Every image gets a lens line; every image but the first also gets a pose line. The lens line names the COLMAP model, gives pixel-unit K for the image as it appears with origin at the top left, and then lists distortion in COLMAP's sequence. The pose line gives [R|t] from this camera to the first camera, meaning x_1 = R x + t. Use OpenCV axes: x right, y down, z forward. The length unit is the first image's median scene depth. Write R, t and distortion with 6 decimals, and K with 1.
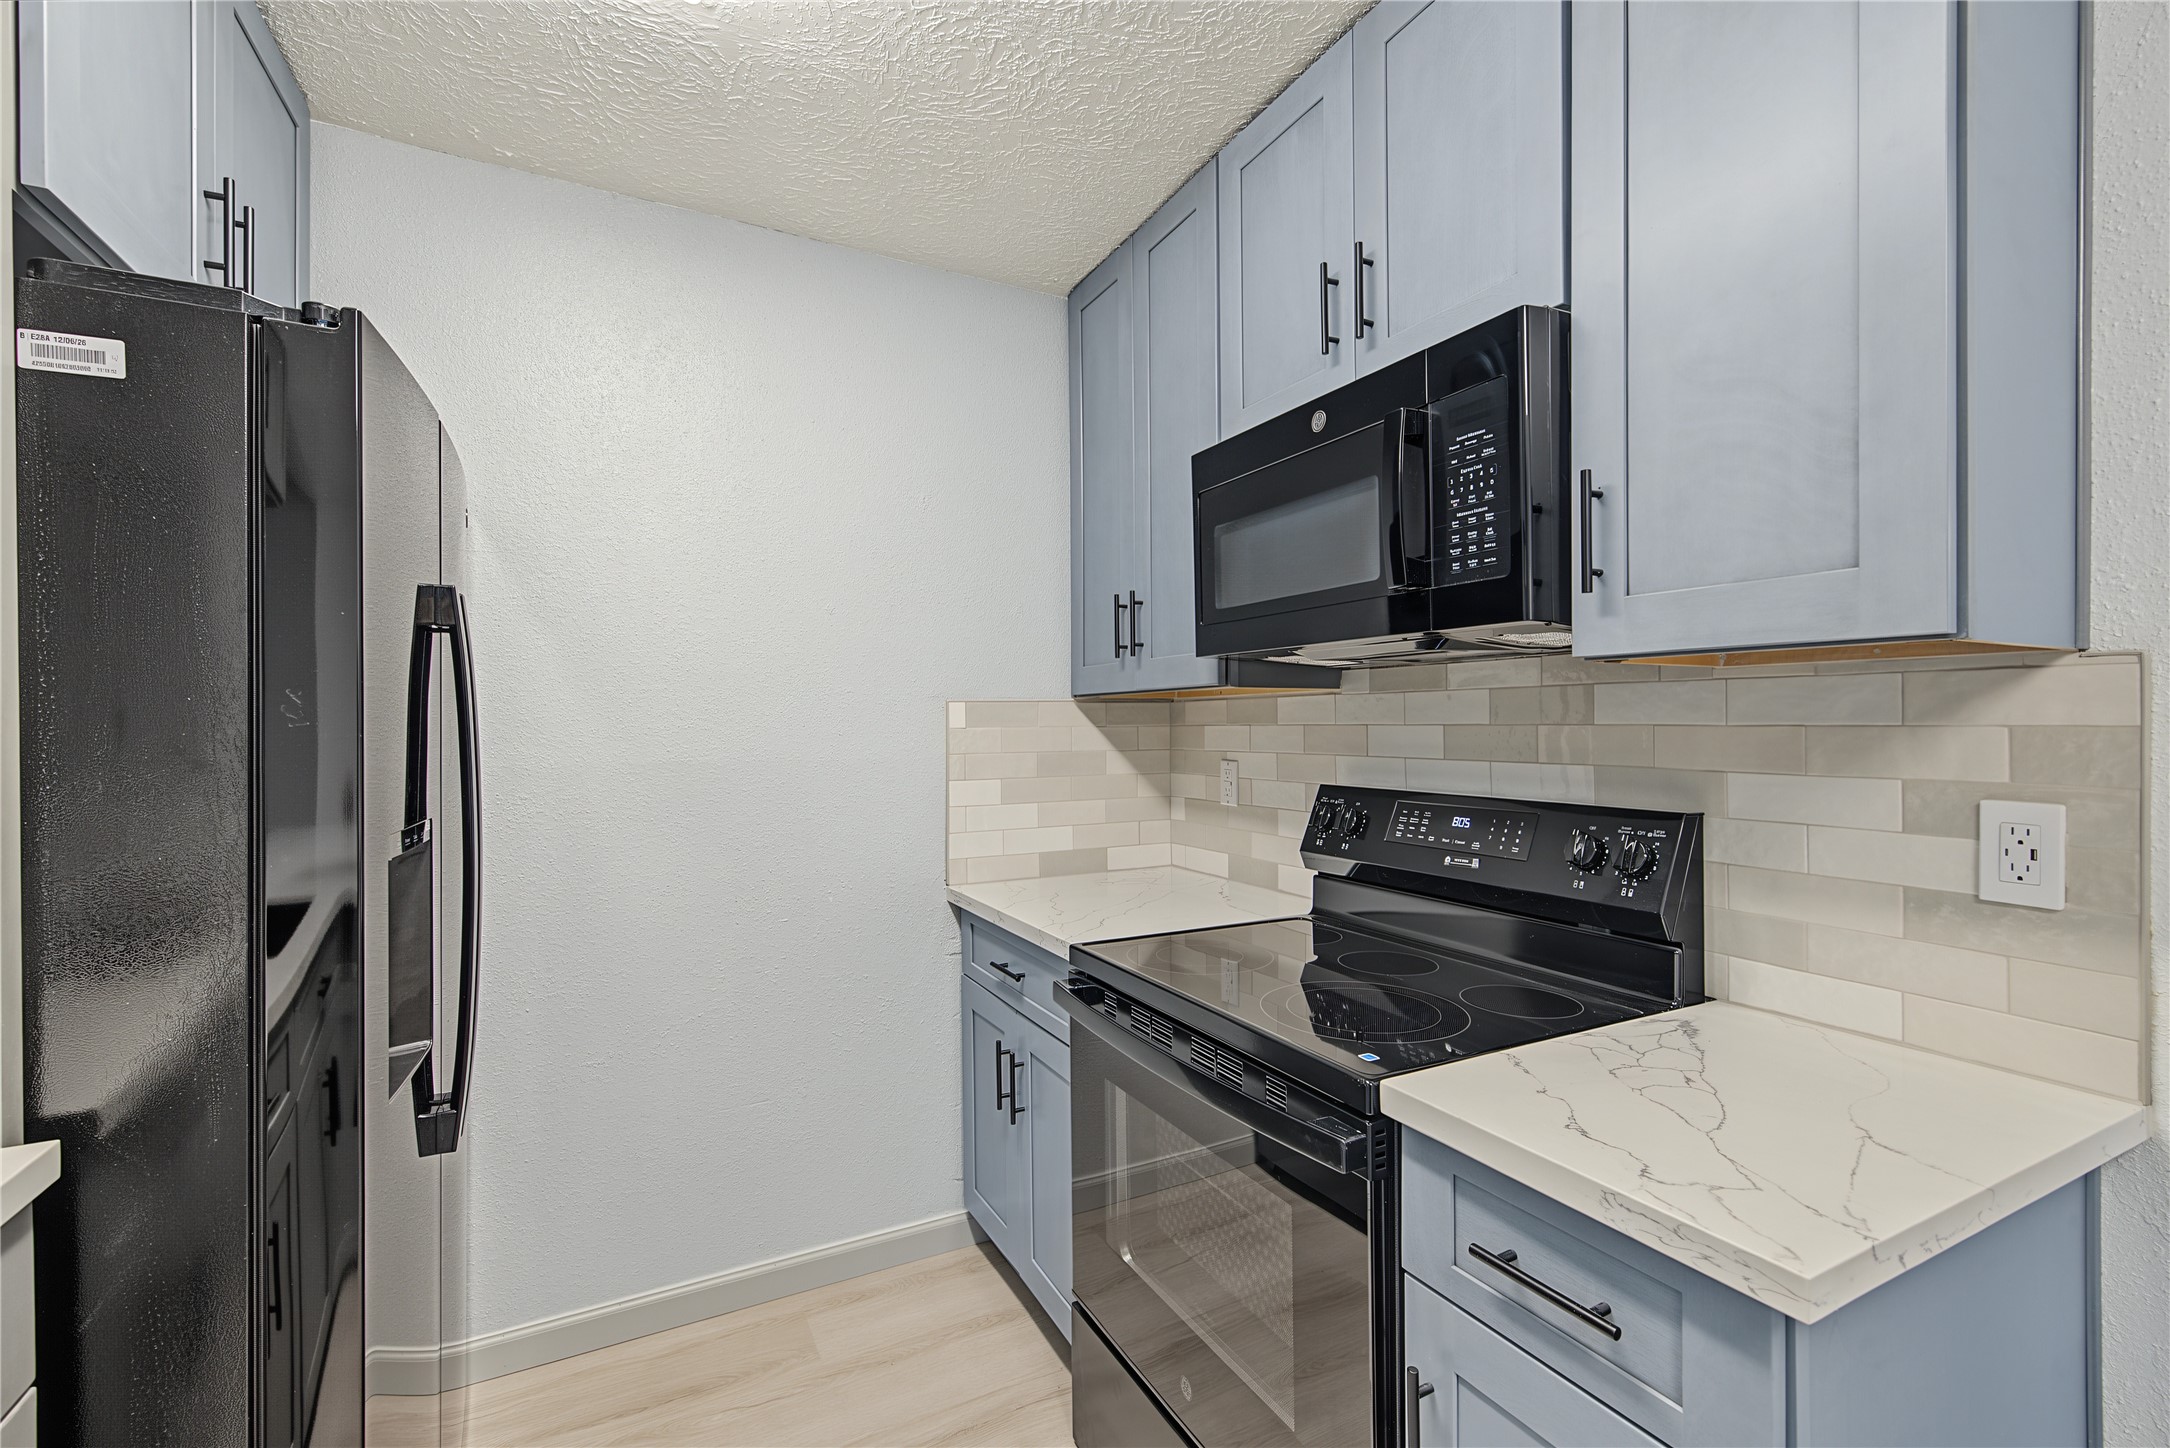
lens RADIAL K [[941.3, 0, 1085.0], [0, 941.3, 724.0], [0, 0, 1]] dist [0.002117, 0.000129]
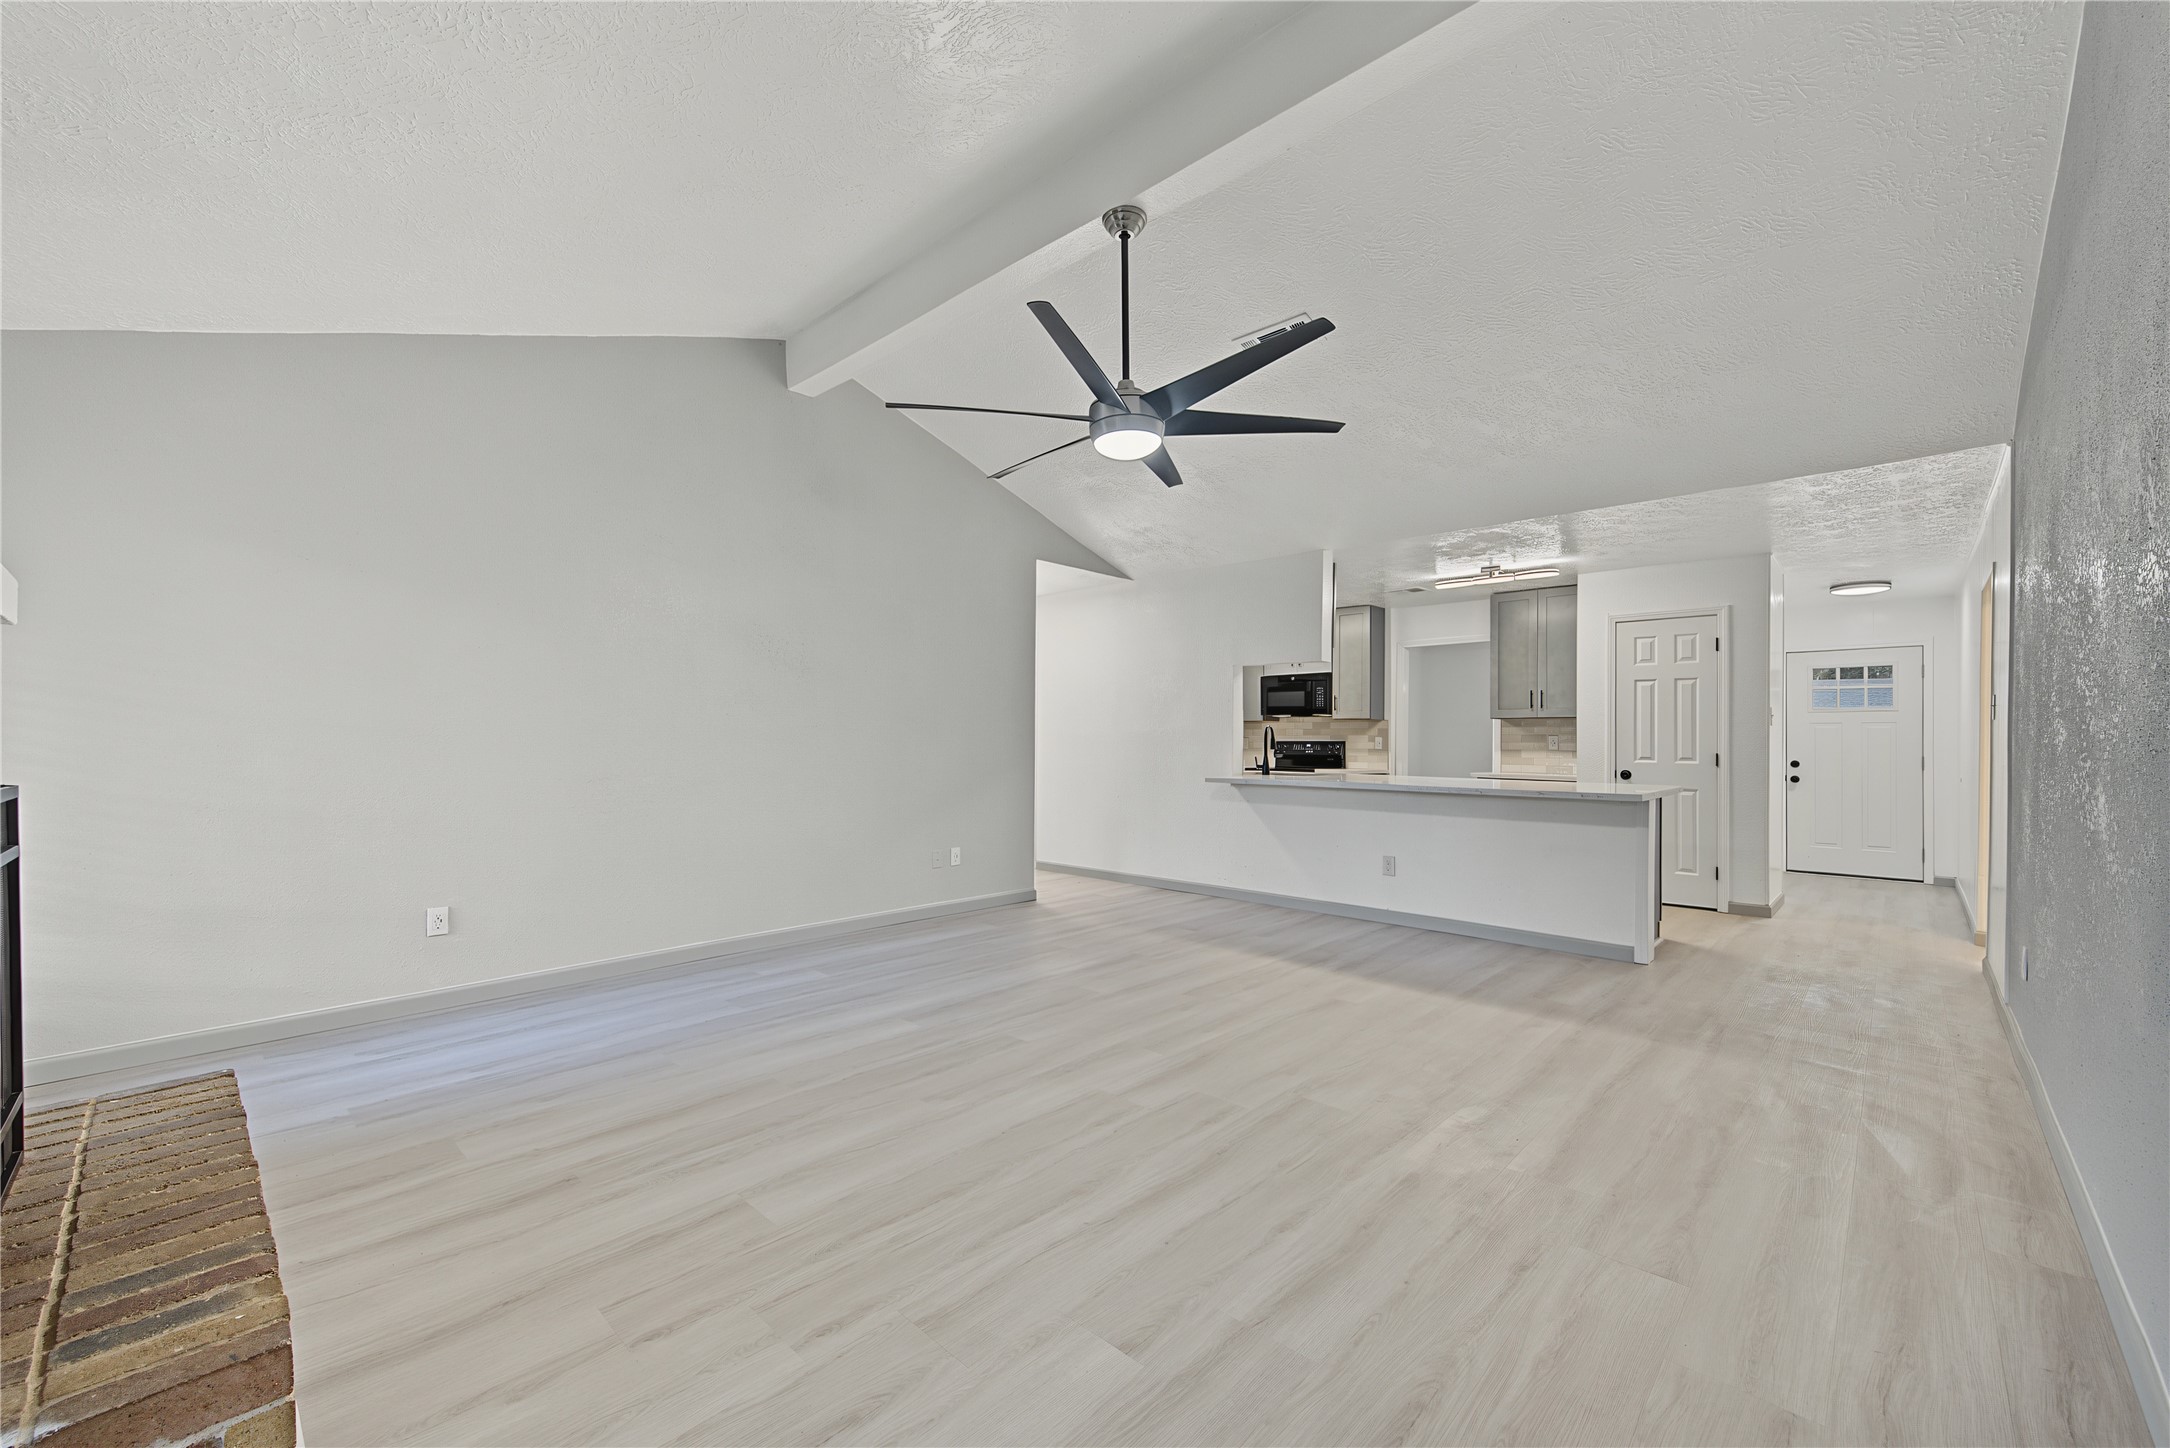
lens RADIAL K [[863.1, 0, 1085.0], [0, 863.1, 724.0], [0, 0, 1]] dist [0.000176, -0.000158]
pose [[0.942150, 0.011922, 0.334980, -2.614864], [-0.005844, 0.999800, -0.019146, 0.081533], [-0.335141, 0.016080, 0.942031, -3.463818]]
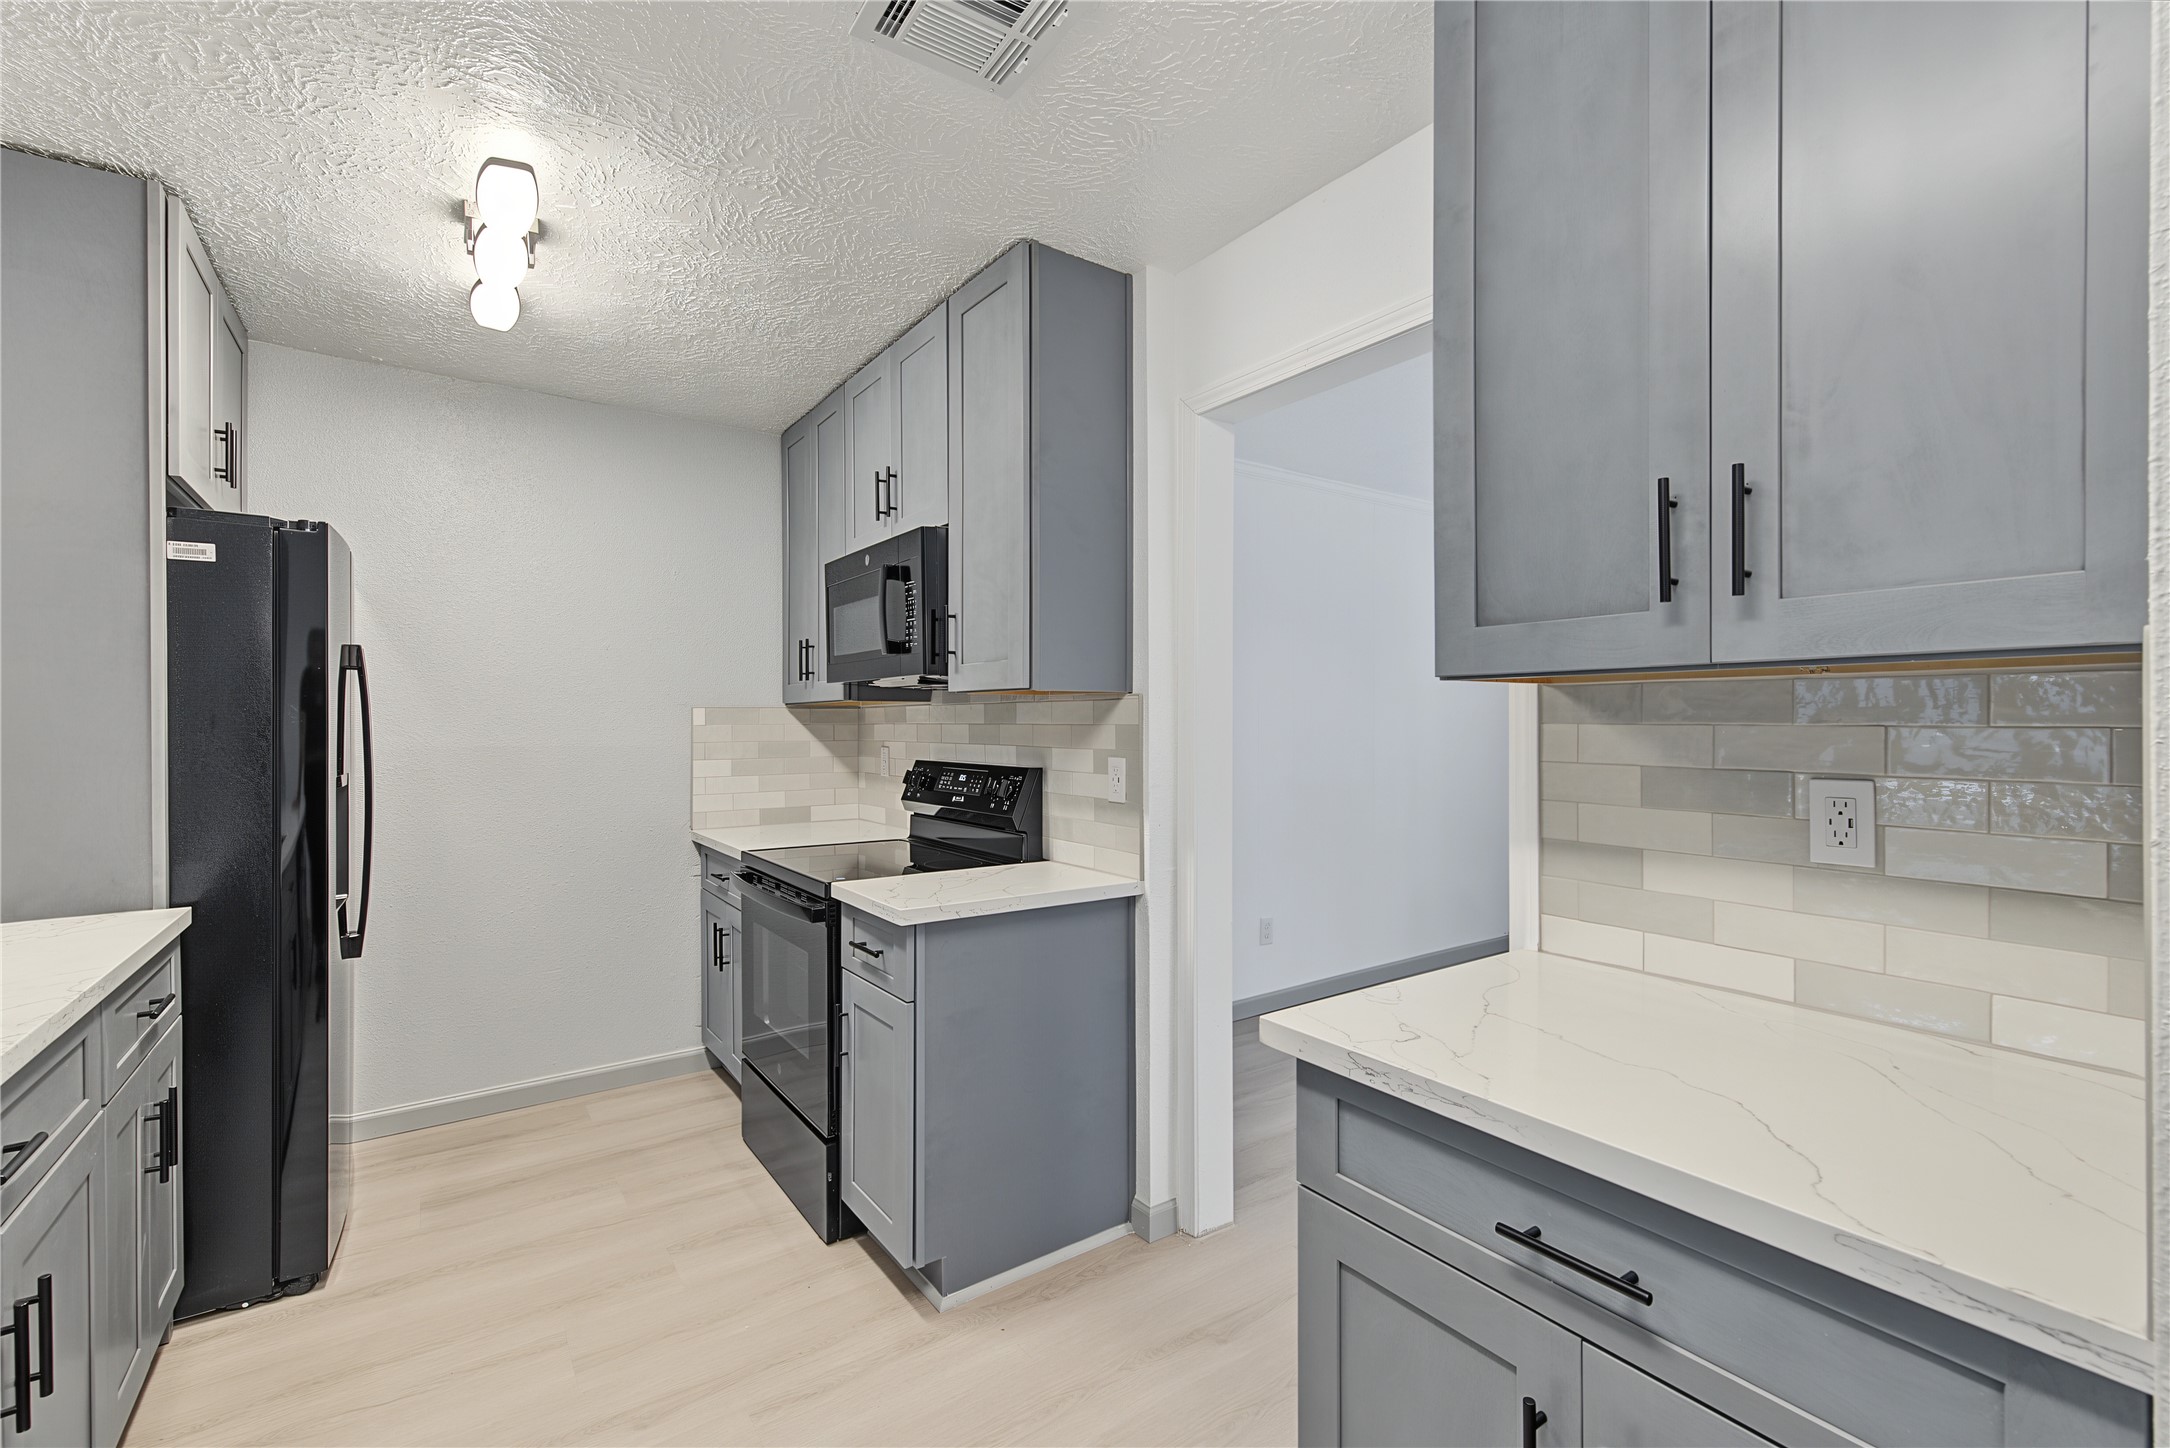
lens RADIAL K [[950.0, 0, 1085.0], [0, 950.0, 724.0], [0, 0, 1]] dist [0.010246, -0.000008]
pose [[0.990940, 0.002870, 0.134276, 0.376954], [-0.002933, 0.999996, 0.000271, -0.000031], [-0.134275, -0.000663, 0.990944, -0.820860]]
